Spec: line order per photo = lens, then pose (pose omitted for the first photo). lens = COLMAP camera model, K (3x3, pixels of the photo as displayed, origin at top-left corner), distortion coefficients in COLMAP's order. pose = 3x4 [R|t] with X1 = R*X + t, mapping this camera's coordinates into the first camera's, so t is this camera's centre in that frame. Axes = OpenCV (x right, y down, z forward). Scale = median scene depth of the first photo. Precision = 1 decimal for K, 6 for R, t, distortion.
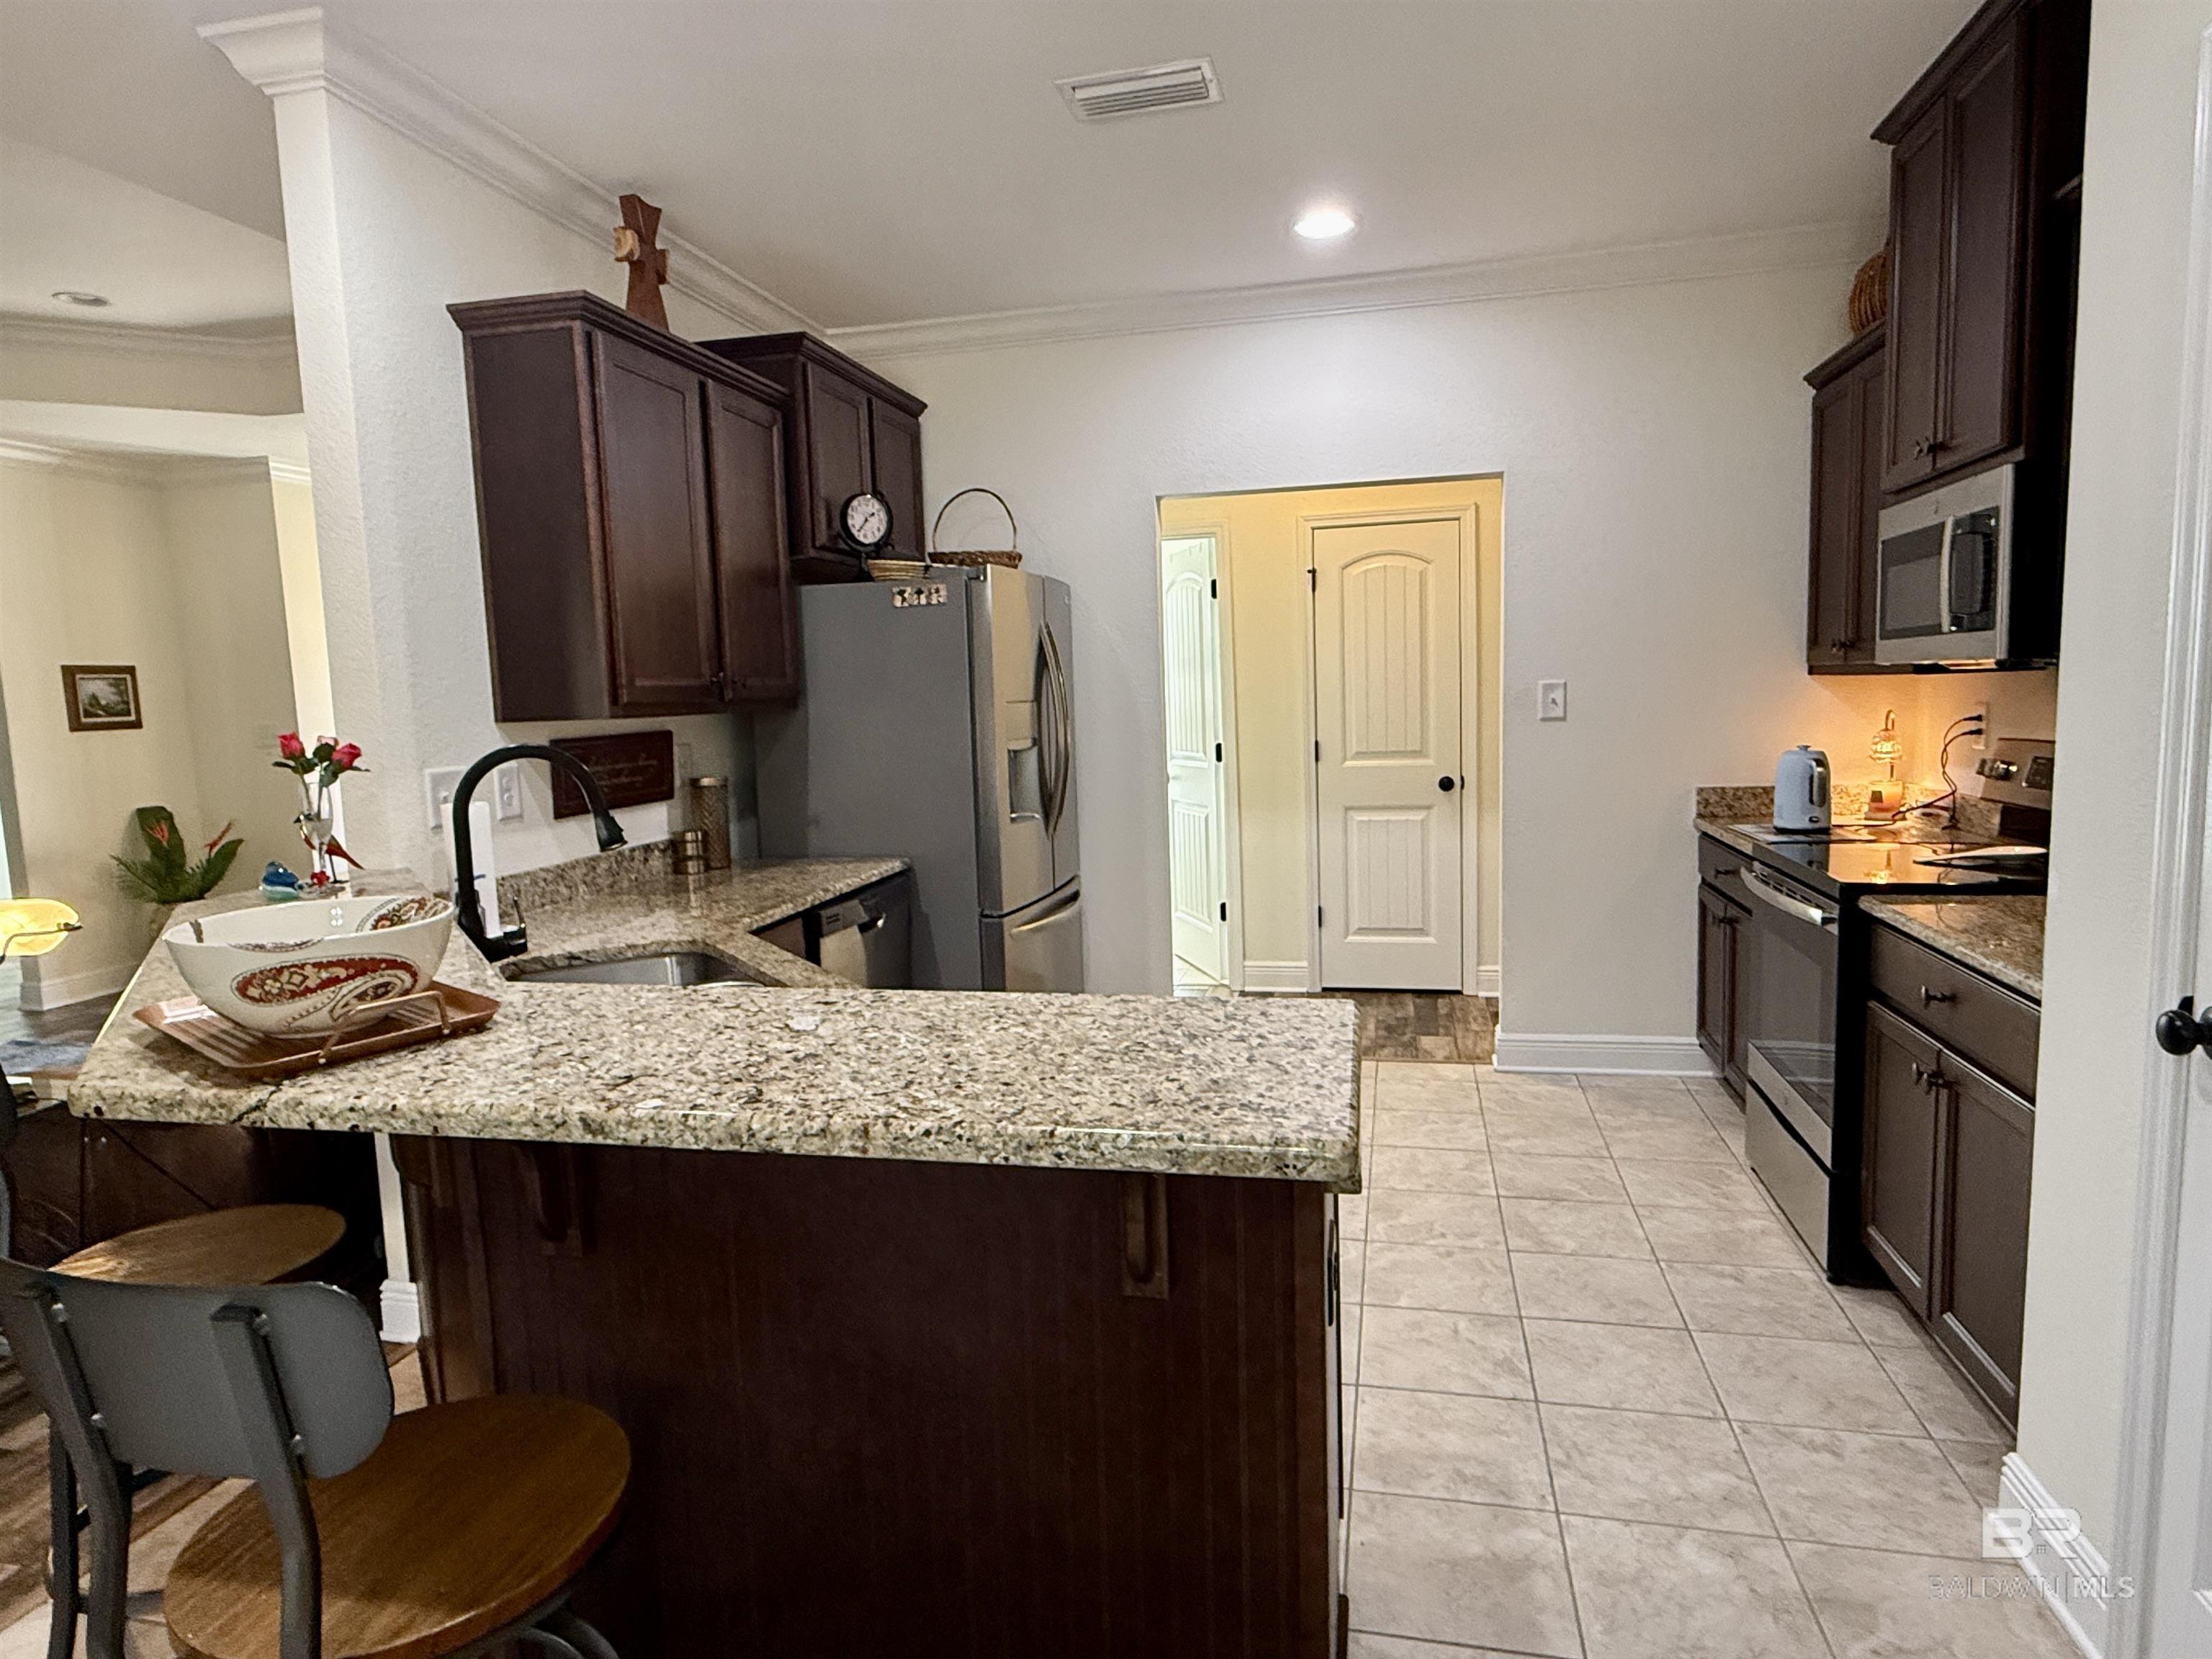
lens RADIAL K [[1264.1, 0, 1091.2], [0, 1264.1, 824.9], [0, 0, 1]] dist [-0.002873, 0.003838]
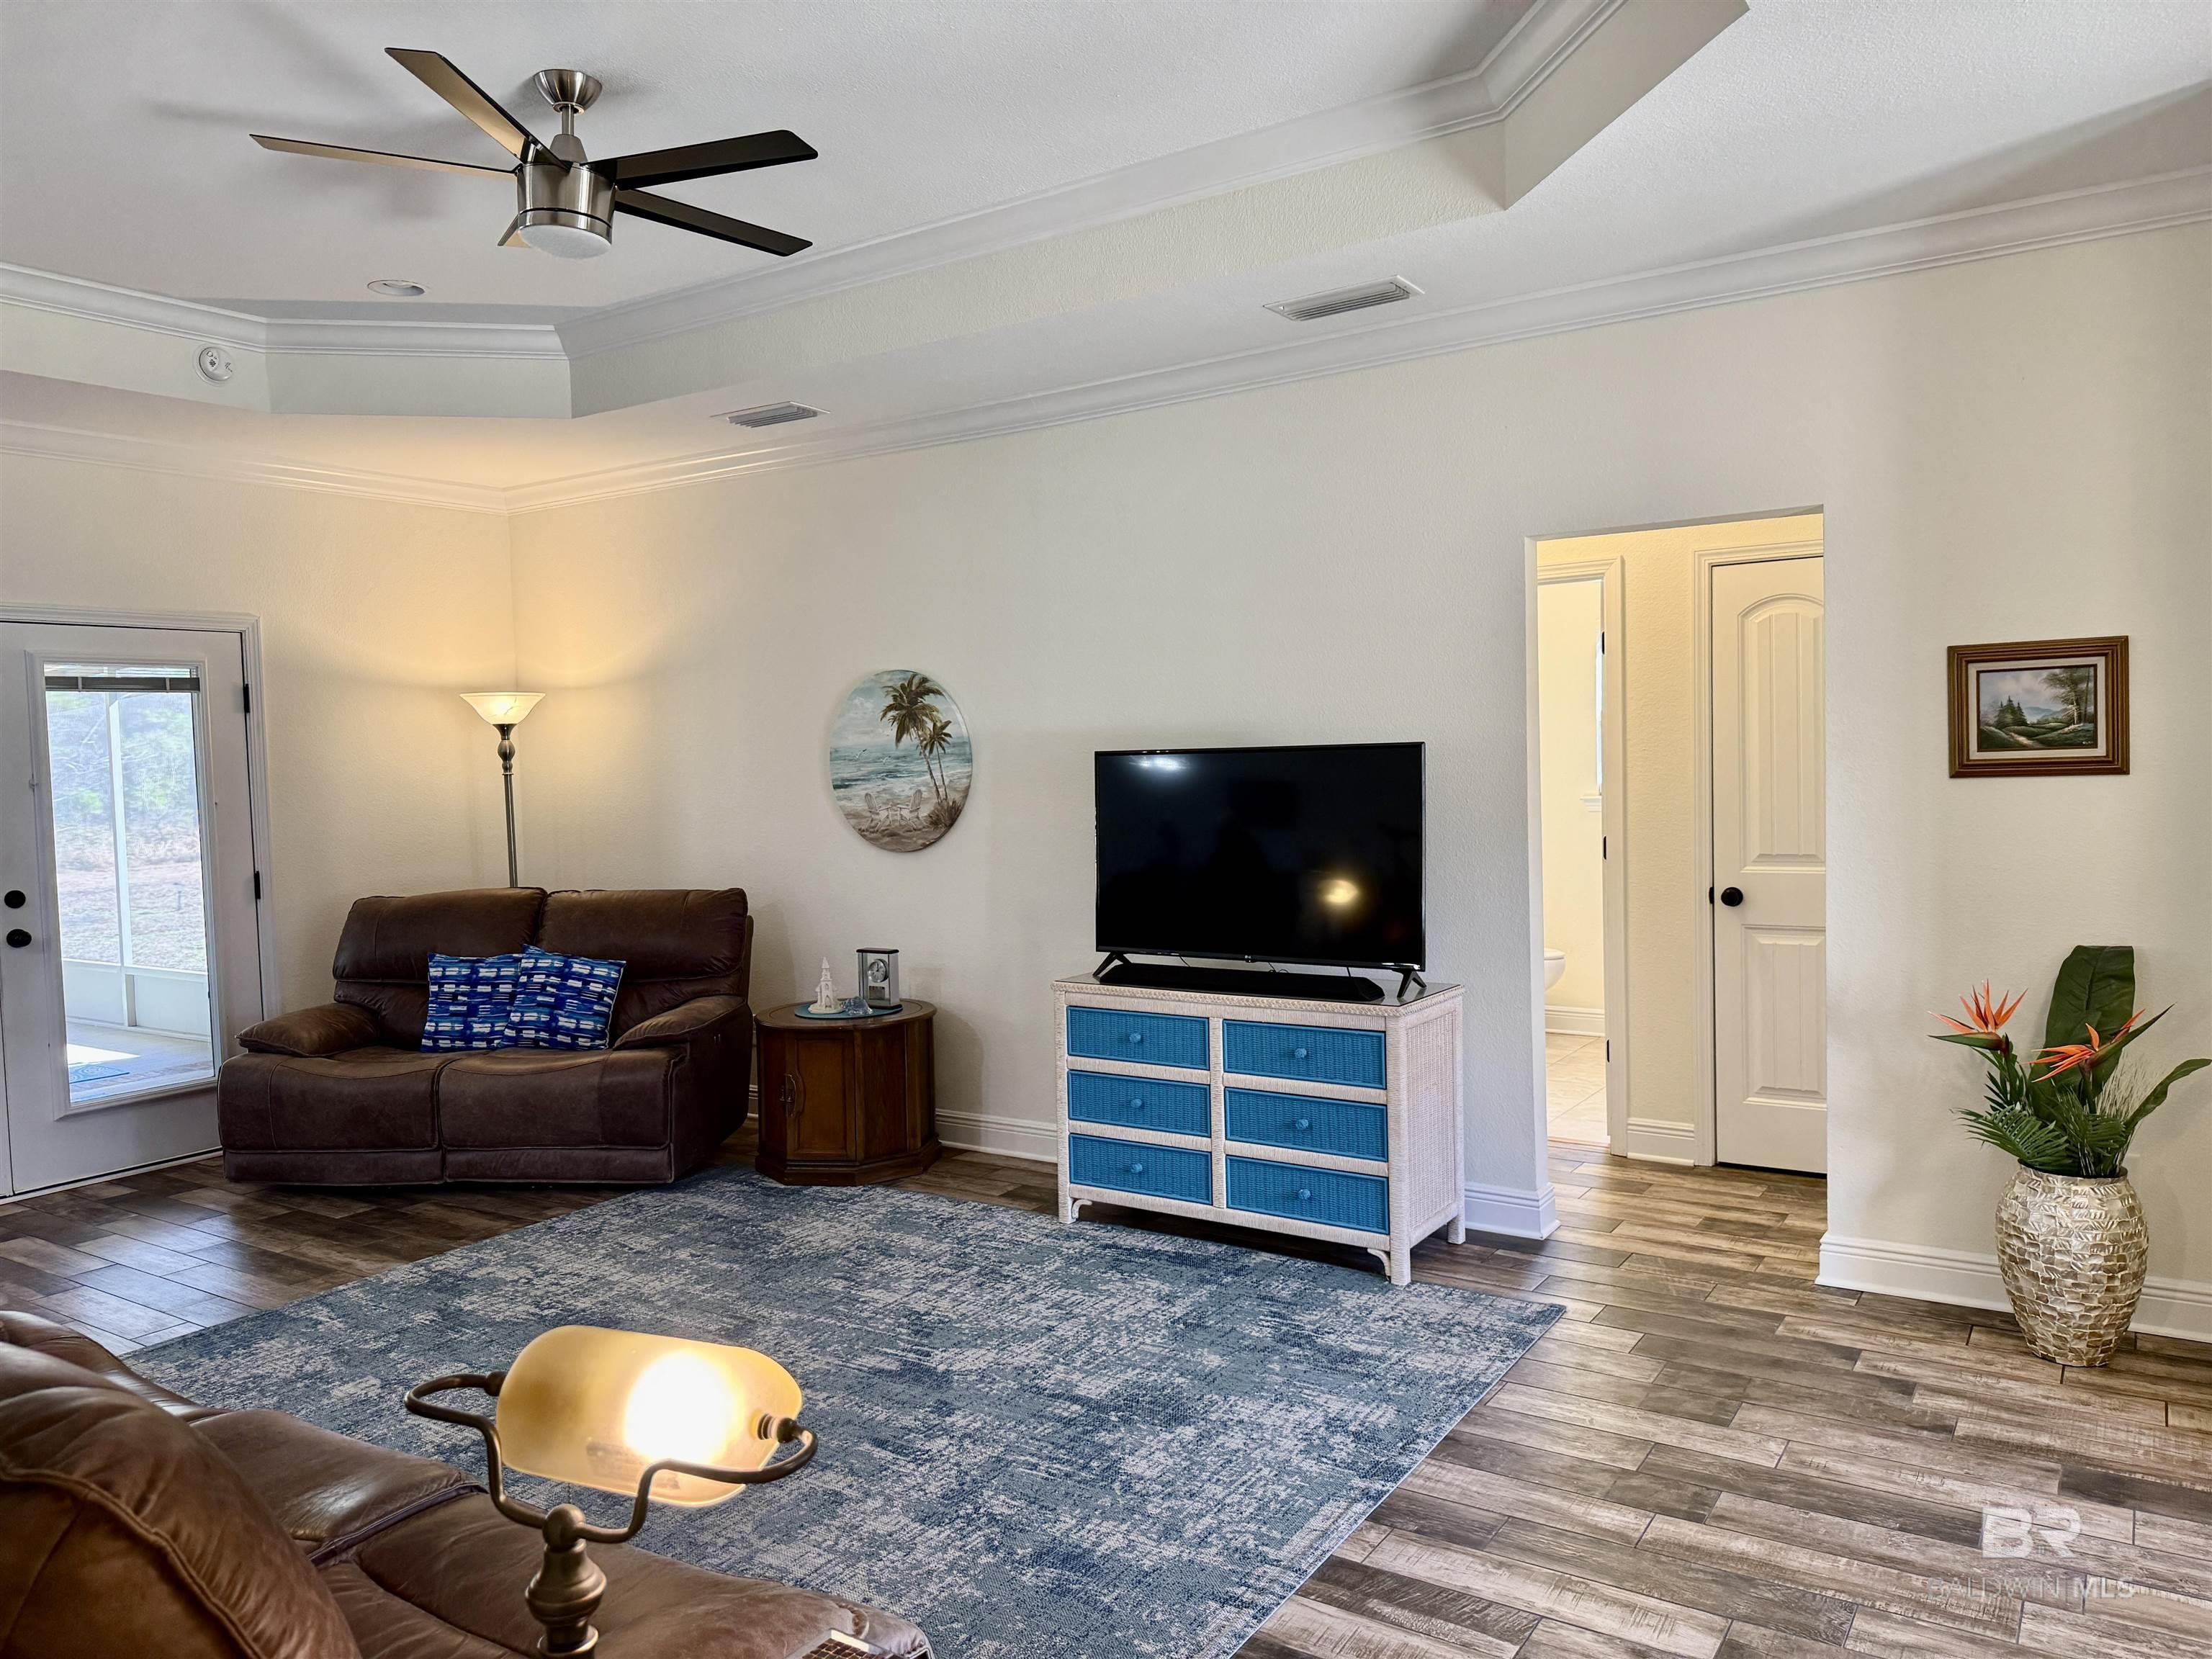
lens RADIAL K [[1539.6, 0, 1079.7], [0, 1539.6, 831.8], [0, 0, 1]] dist [0.150141, -0.268284]
pose [[-0.355407, 0.089835, -0.930385, -0.202271], [-0.061708, 0.990944, 0.119254, -0.195032], [0.932673, 0.099796, -0.346645, 1.666751]]
